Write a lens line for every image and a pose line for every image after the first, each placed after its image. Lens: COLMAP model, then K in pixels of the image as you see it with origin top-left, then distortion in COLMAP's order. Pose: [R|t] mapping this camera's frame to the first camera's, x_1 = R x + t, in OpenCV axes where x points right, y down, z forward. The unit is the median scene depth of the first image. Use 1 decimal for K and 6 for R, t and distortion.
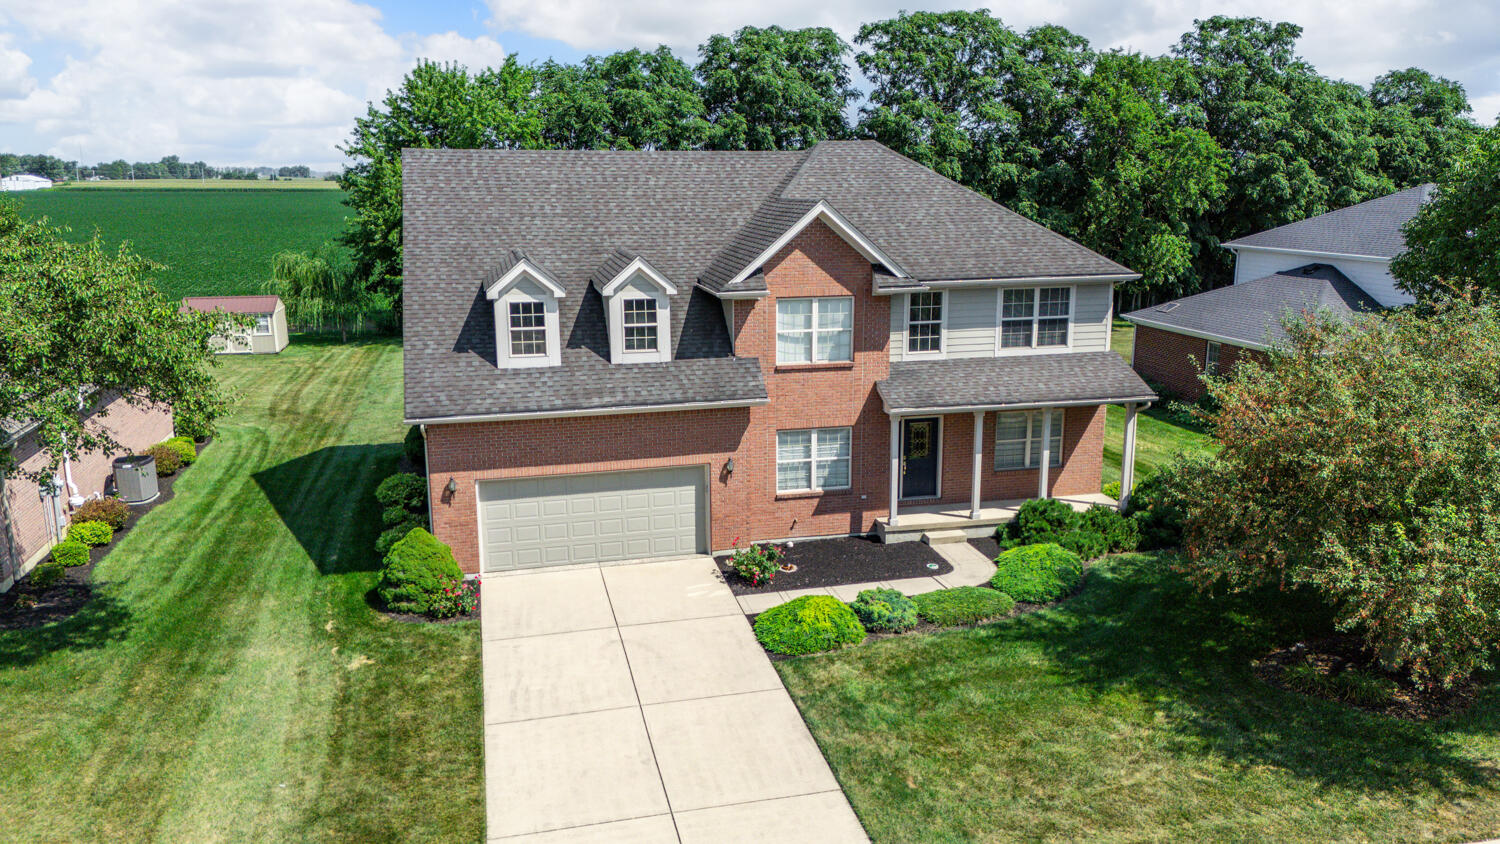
lens RADIAL K [[1118.0, 0, 752.7], [0, 1118.0, 430.7], [0, 0, 1]] dist [0.065779, -0.061148]
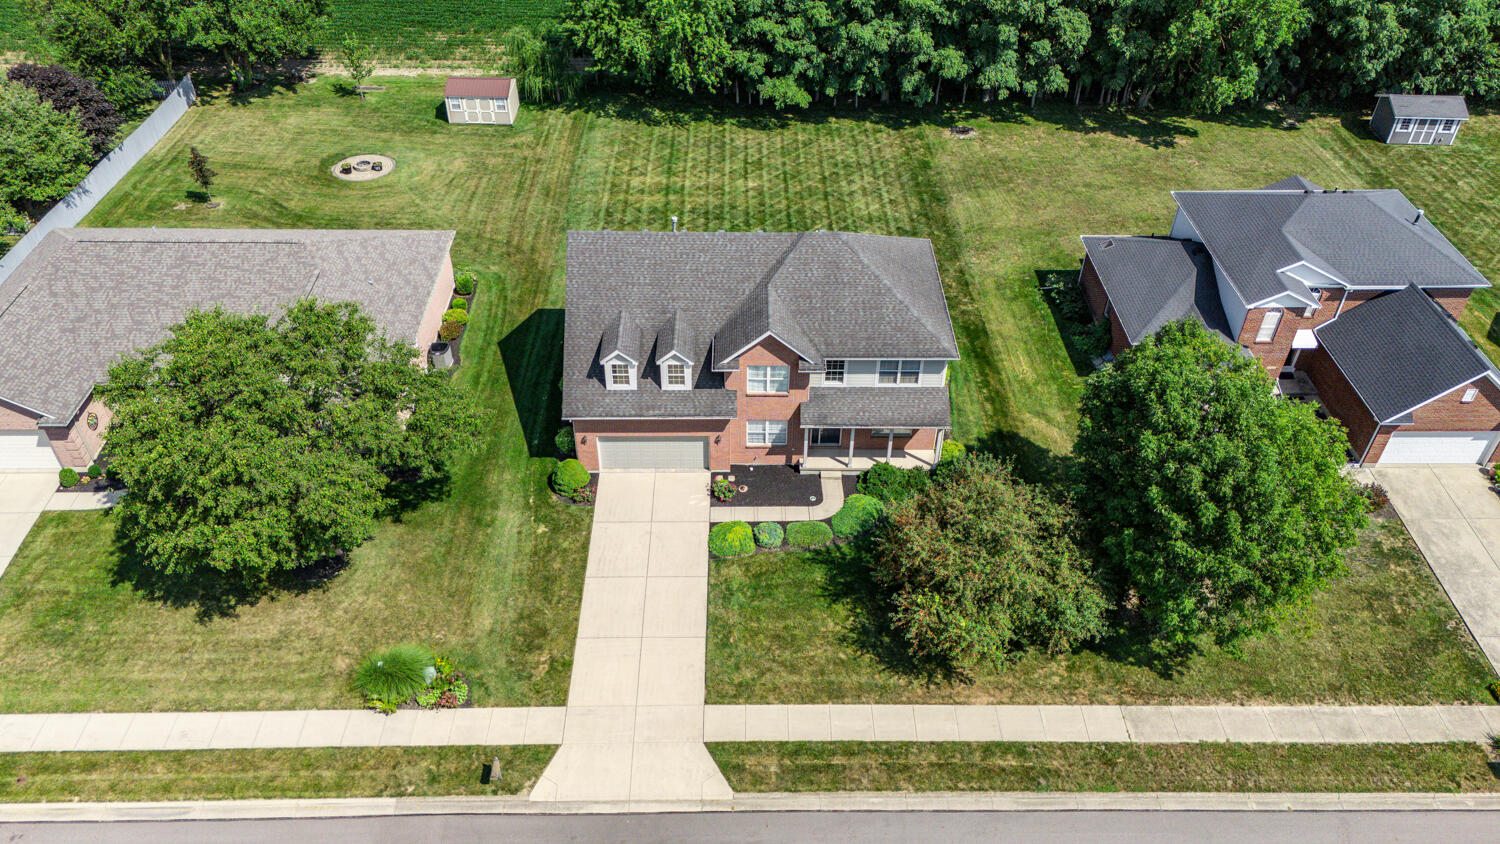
lens RADIAL K [[1111.3, 0, 749.2], [0, 1111.3, 440.9], [0, 0, 1]] dist [0.075508, -0.084025]
pose [[0.973276, 0.158833, -0.165848, 0.363471], [-0.066973, 0.887151, 0.456594, -0.878246], [0.219654, -0.433285, 0.874081, -0.731885]]
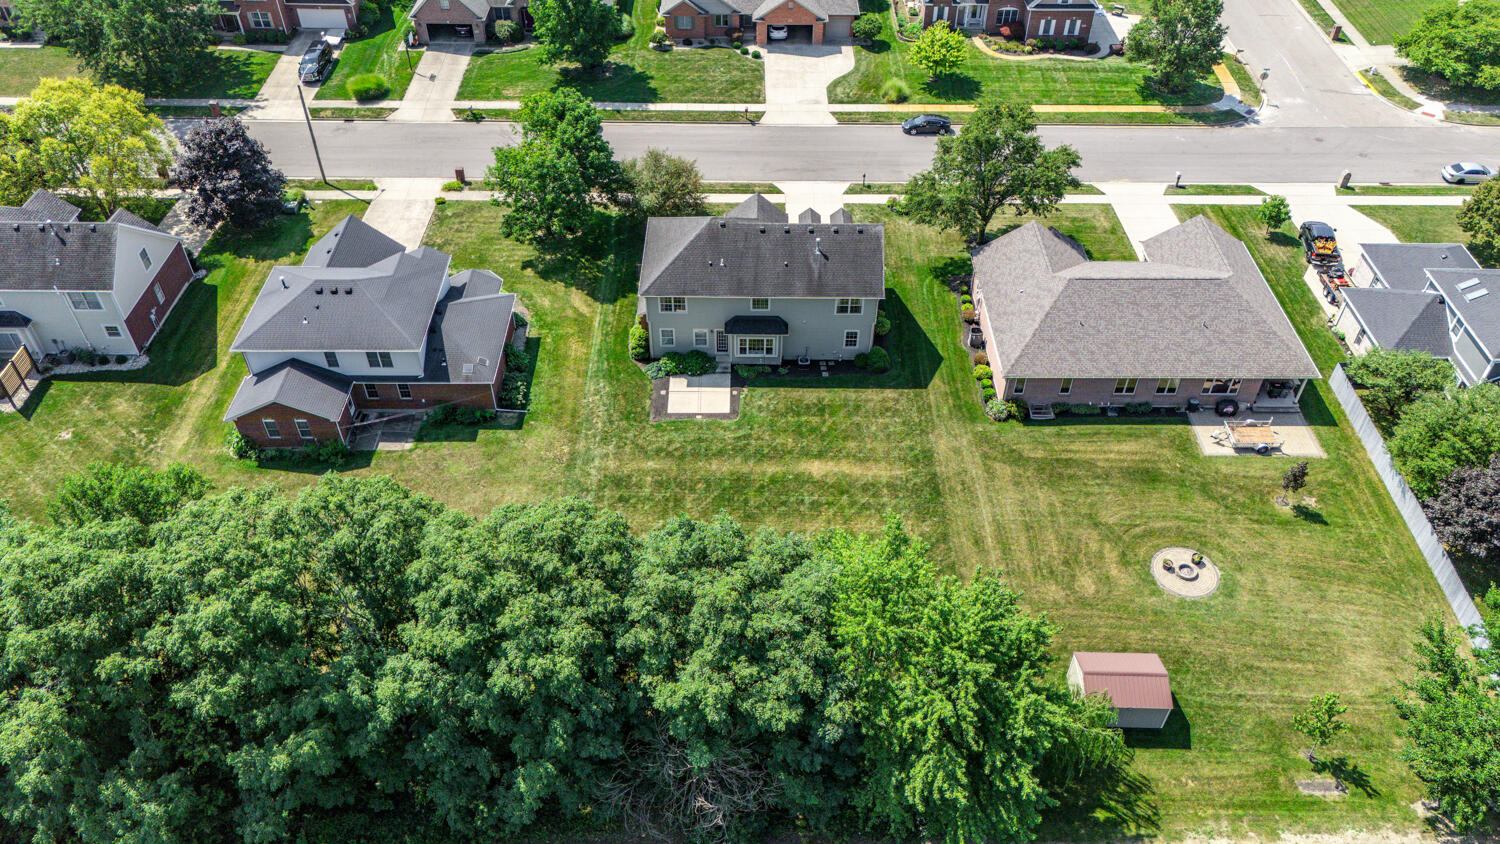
lens RADIAL K [[1179.7, 0, 768.5], [0, 1179.7, 450.2], [0, 0, 1]] dist [0.056675, -0.068002]
pose [[-0.973423, -0.160300, 0.163558, -0.684480], [0.041673, 0.578276, 0.814776, -2.662968], [-0.225190, 0.799938, -0.556227, 3.588833]]
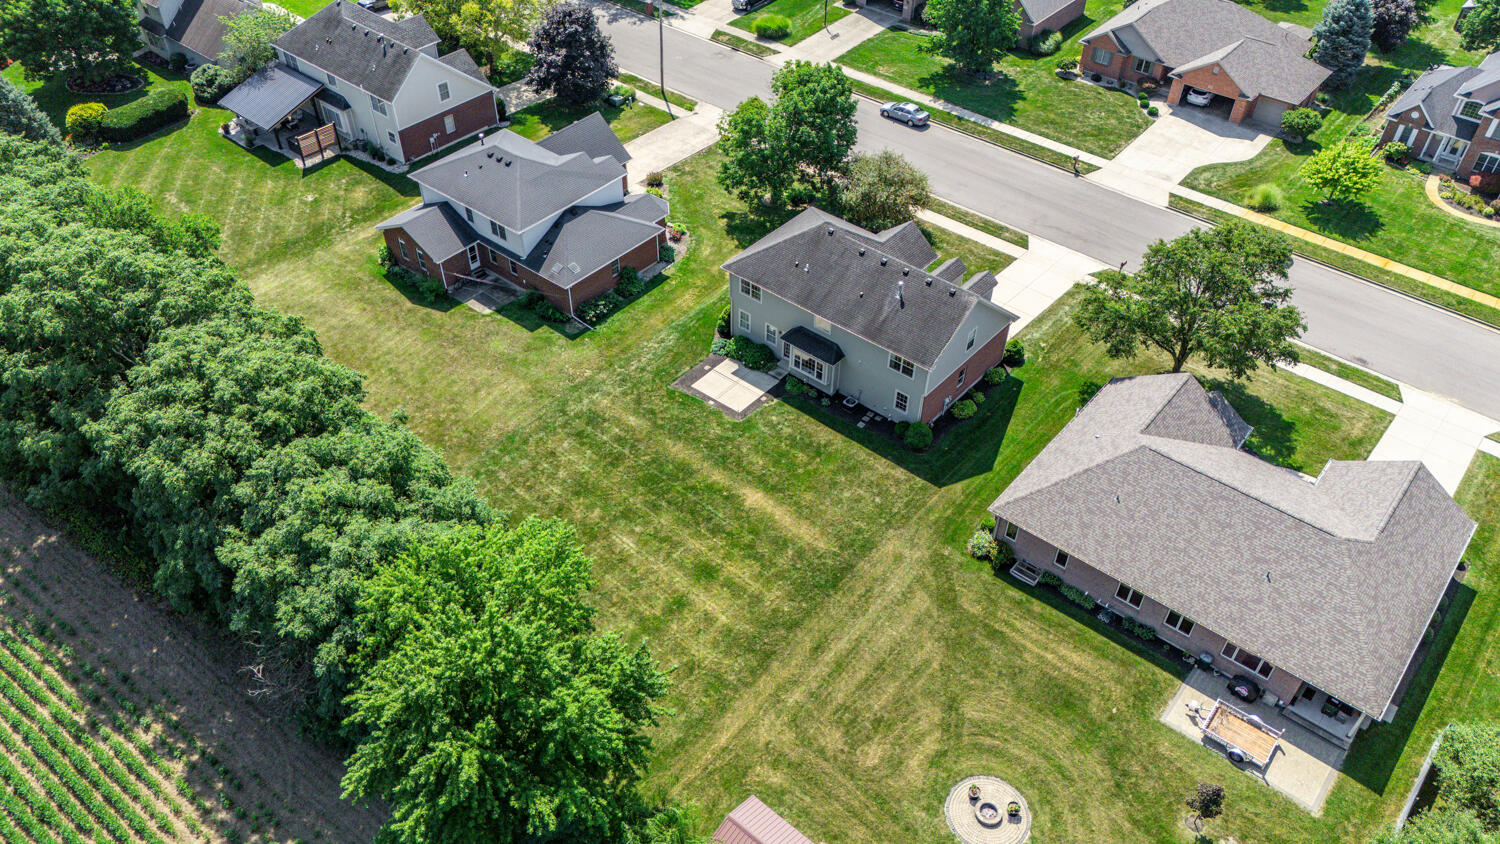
lens RADIAL K [[1147.2, 0, 724.8], [0, 1147.2, 462.7], [0, 0, 1]] dist [0.037787, -0.030125]
pose [[-0.585630, -0.560130, 0.585912, -1.876174], [0.172236, 0.620335, 0.765192, -2.314750], [-0.792069, 0.549034, -0.266812, 2.618533]]
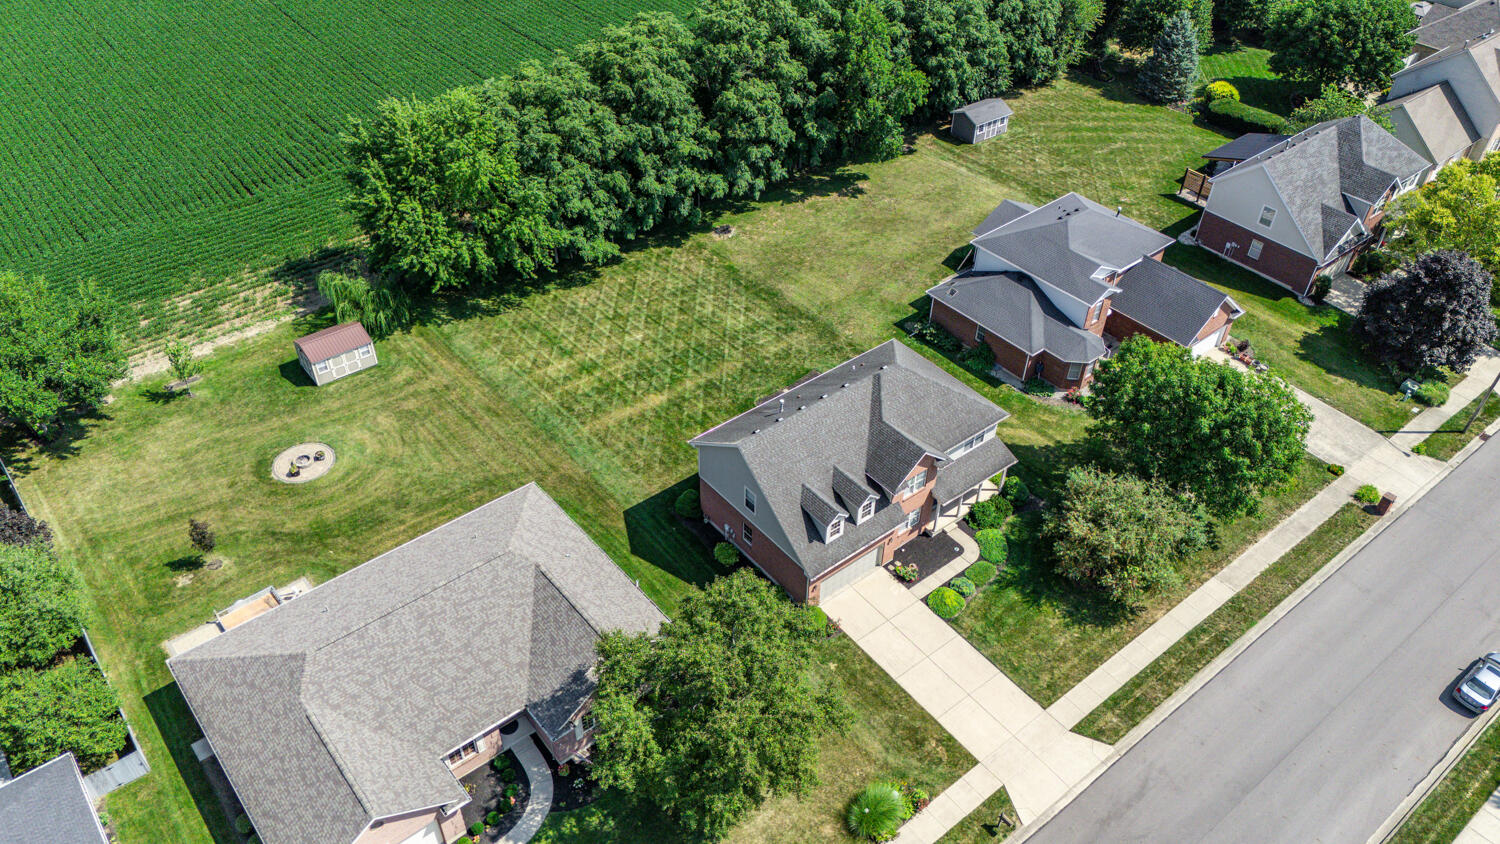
lens RADIAL K [[1111.3, 0, 749.2], [0, 1111.3, 440.9], [0, 0, 1]] dist [0.075508, -0.084025]
pose [[0.908055, -0.265395, 0.324038, -1.124591], [0.083631, 0.872943, 0.480600, -1.475764], [-0.410416, -0.409312, 0.814876, -0.921435]]
